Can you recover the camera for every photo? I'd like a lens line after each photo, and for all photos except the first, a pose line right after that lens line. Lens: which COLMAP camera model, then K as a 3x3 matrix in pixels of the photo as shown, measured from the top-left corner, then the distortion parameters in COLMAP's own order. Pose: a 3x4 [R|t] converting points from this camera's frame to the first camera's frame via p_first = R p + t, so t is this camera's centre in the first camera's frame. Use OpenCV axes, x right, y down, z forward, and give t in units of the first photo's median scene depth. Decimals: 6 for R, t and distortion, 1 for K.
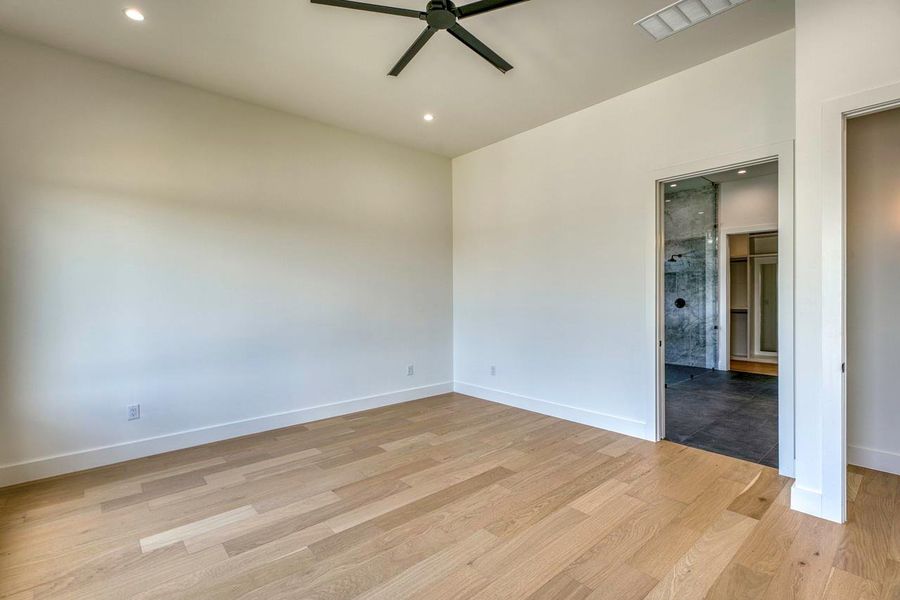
lens RADIAL K [[420.1, 0, 450.3], [0, 420.1, 298.6], [0, 0, 1]] dist [0.003470, 0.002189]
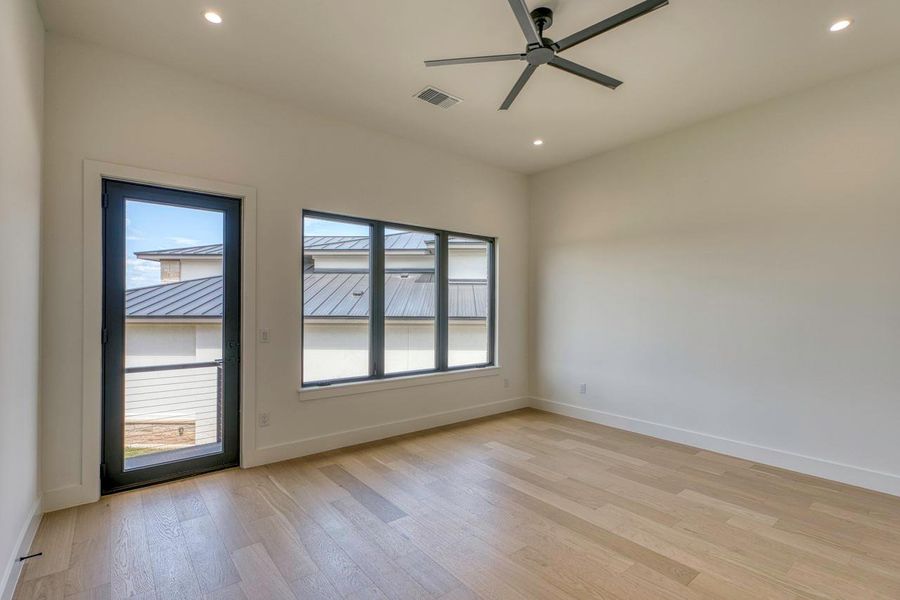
lens RADIAL K [[420.1, 0, 451.5], [0, 420.1, 302.8], [0, 0, 1]] dist [0.003470, 0.002189]
pose [[-0.044768, -0.006548, -0.998976, 0.769062], [-0.011701, 0.999913, -0.006029, -0.021781], [0.998929, 0.011419, -0.044841, 0.595946]]
